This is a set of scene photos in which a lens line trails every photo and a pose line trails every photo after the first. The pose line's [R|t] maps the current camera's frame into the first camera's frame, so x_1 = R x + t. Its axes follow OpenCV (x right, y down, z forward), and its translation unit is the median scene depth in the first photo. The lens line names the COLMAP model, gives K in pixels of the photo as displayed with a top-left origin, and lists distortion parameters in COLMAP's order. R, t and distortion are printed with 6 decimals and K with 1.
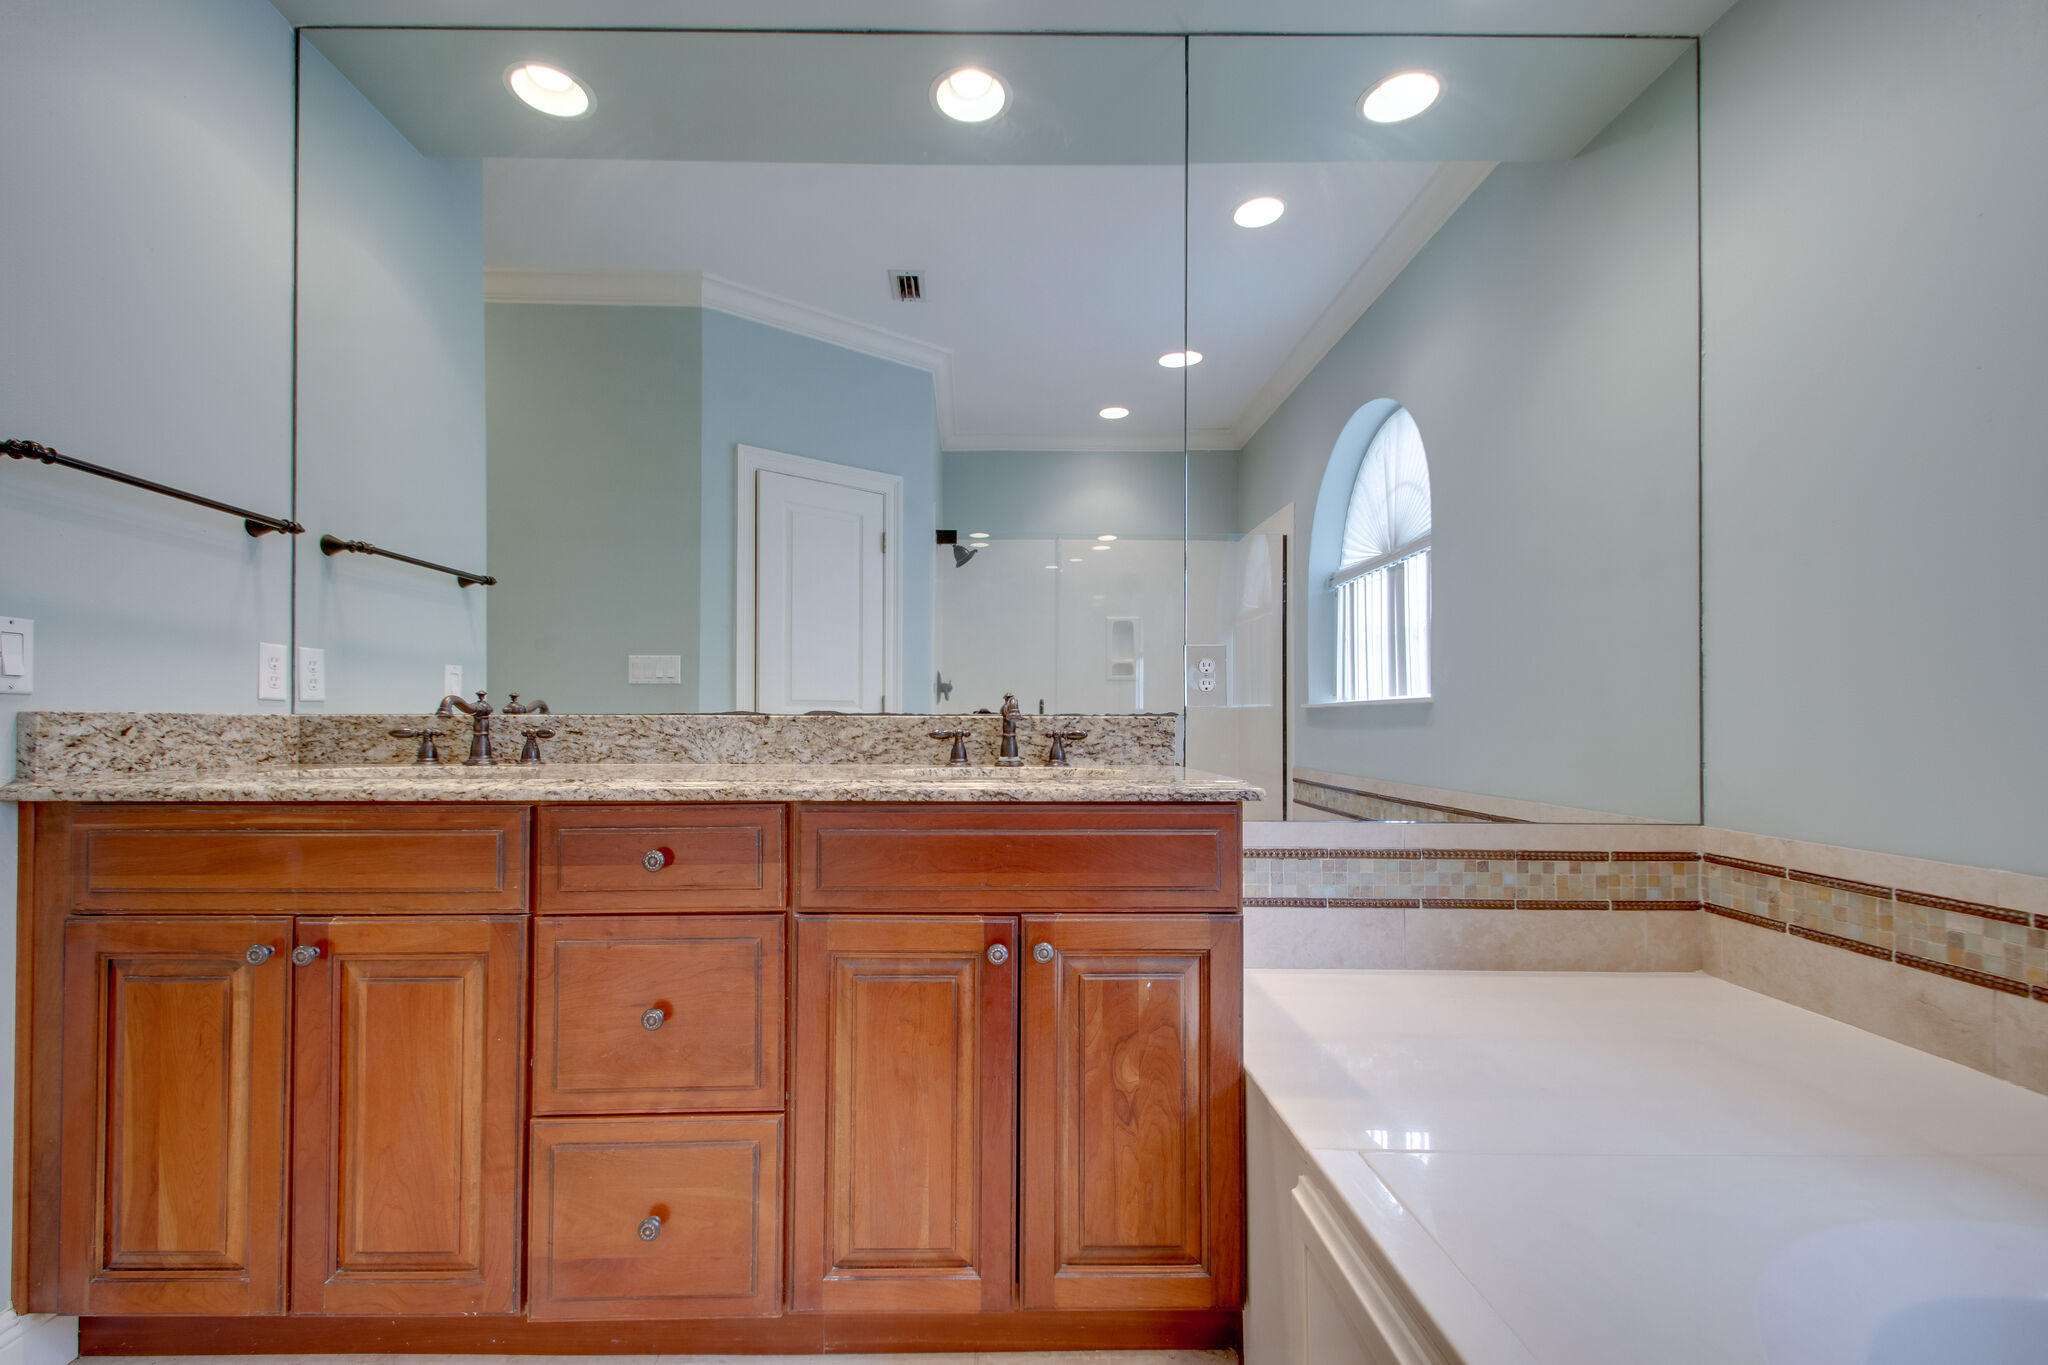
lens RADIAL K [[901.4, 0, 1001.3], [0, 901.4, 693.9], [0, 0, 1]] dist [0.017535, -0.000291]
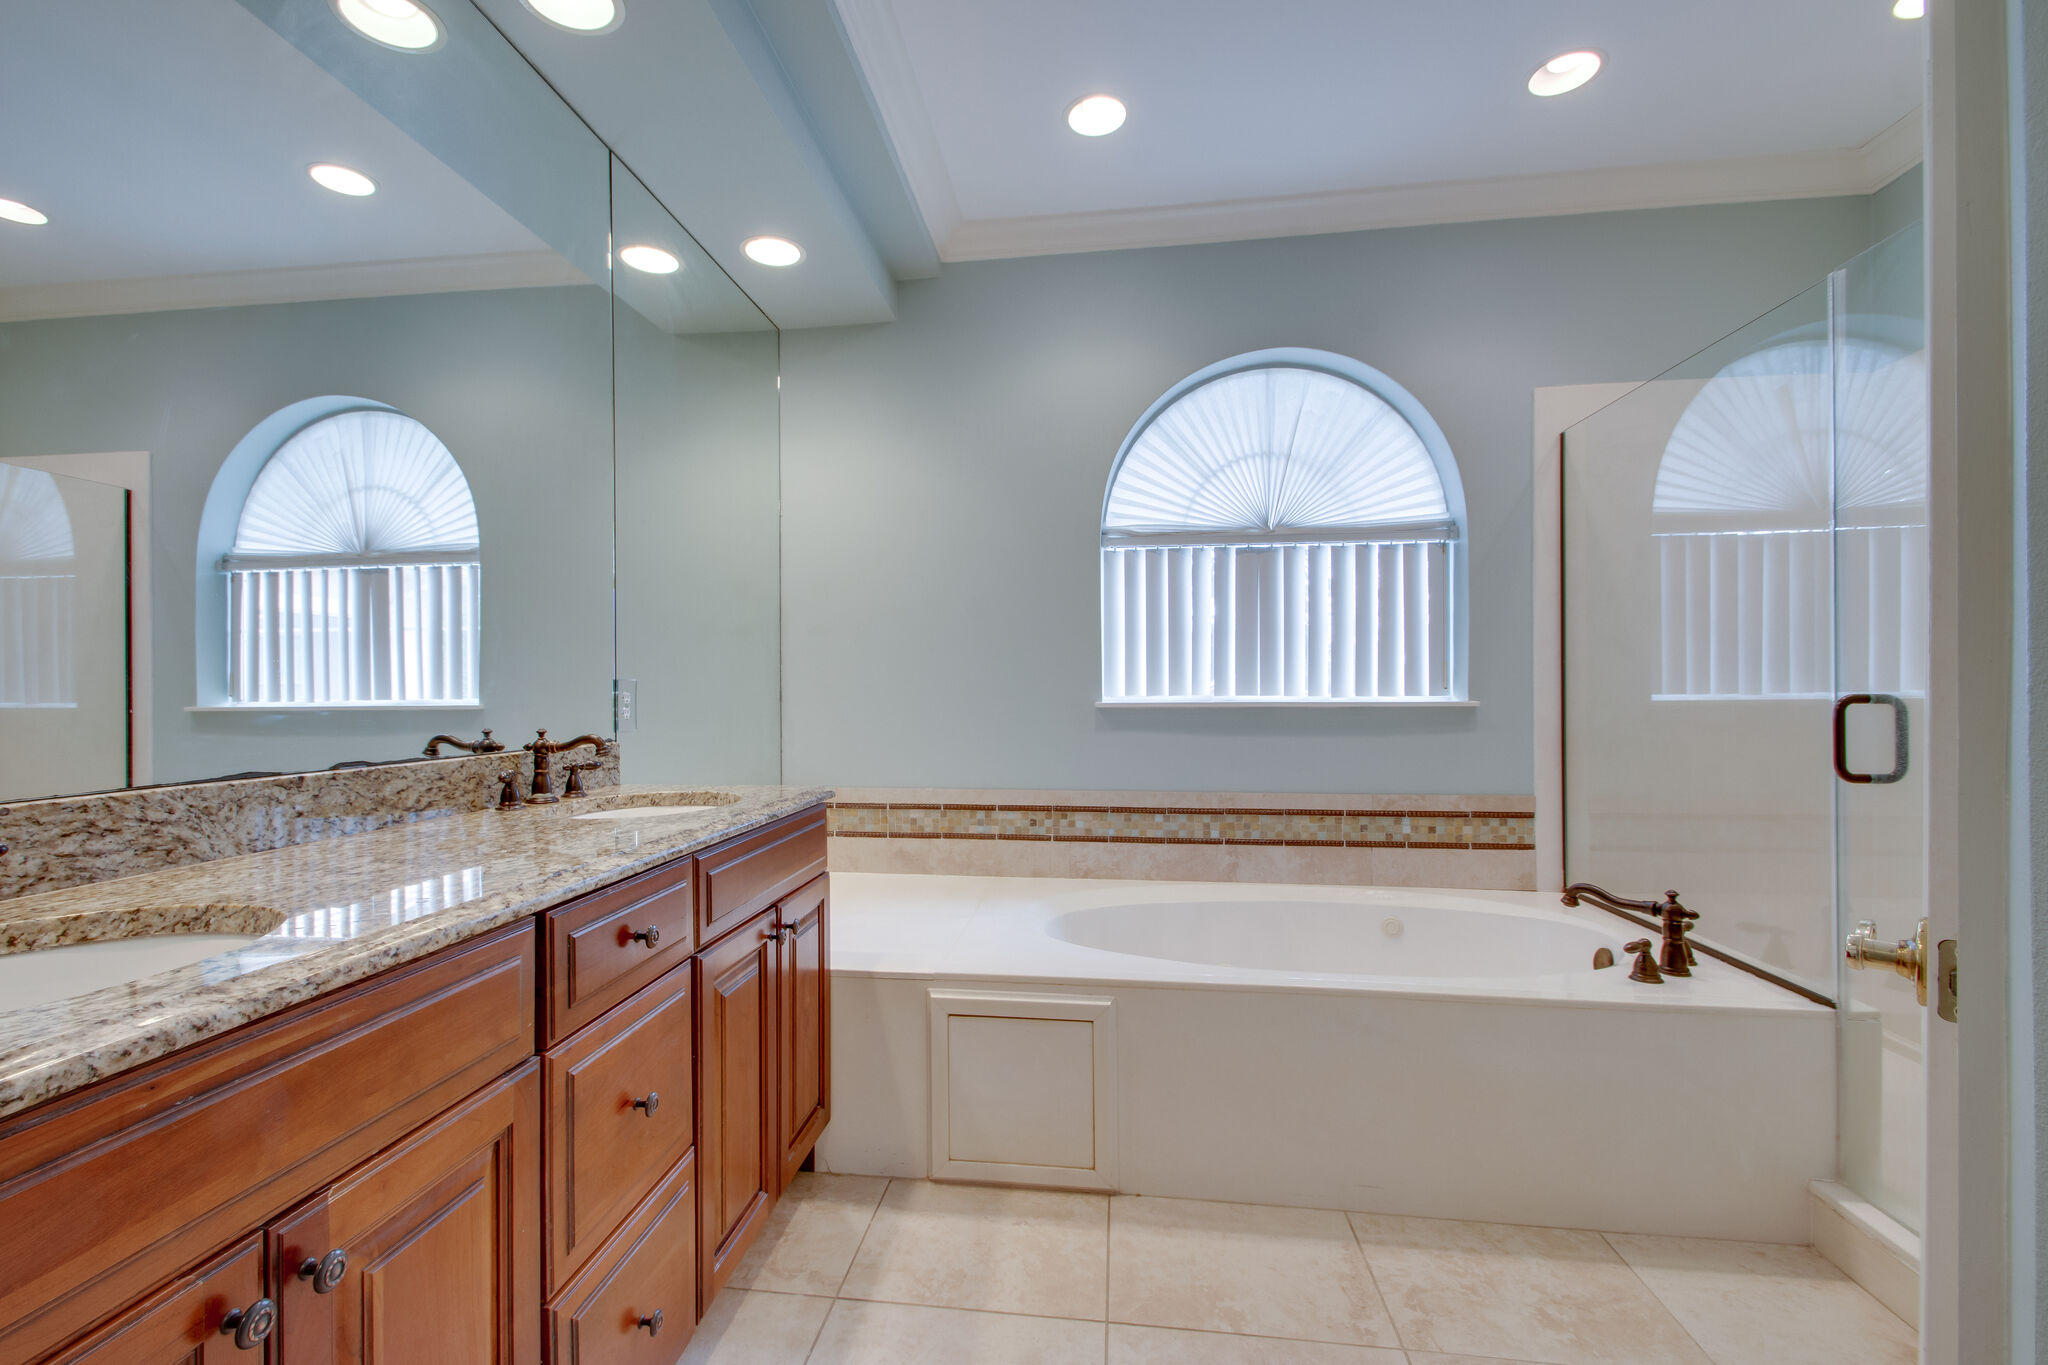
lens RADIAL K [[901.4, 0, 1001.3], [0, 901.4, 693.9], [0, 0, 1]] dist [0.017535, -0.000291]
pose [[0.135356, -0.004745, 0.990786, -0.890910], [-0.022373, 0.999719, 0.007844, -0.056829], [-0.990544, -0.023229, 0.135212, 0.368753]]
